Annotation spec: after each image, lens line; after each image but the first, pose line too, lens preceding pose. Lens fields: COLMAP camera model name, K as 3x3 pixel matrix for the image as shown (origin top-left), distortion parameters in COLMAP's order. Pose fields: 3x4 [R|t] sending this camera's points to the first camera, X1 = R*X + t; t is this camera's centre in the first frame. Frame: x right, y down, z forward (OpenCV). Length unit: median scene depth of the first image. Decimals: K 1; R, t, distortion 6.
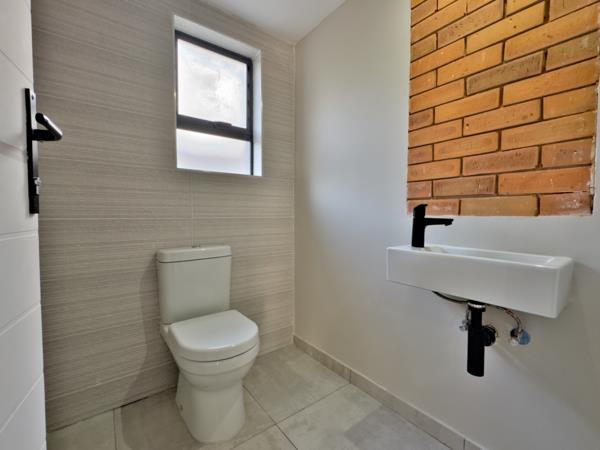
lens RADIAL K [[264.3, 0, 300.0], [0, 264.3, 223.2], [0, 0, 1]] dist [0.001915, -0.000011]
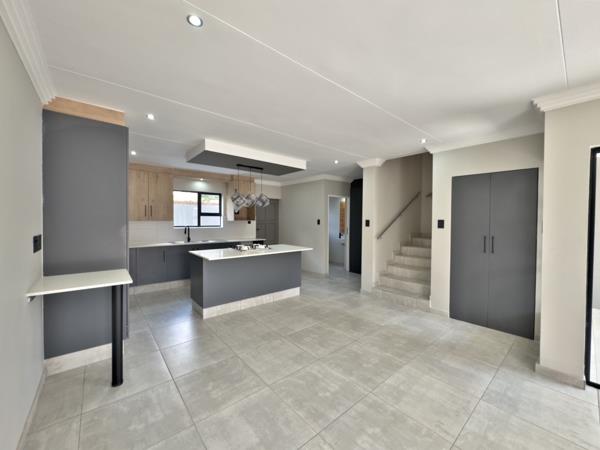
lens RADIAL K [[241.1, 0, 300.9], [0, 241.1, 225.3], [0, 0, 1]] dist [-0.003795, 0.000386]
pose [[0.998628, 0.006005, 0.052011, -0.888932], [-0.004954, 0.999782, -0.020303, -0.114546], [-0.052121, 0.020017, 0.998440, -5.040004]]
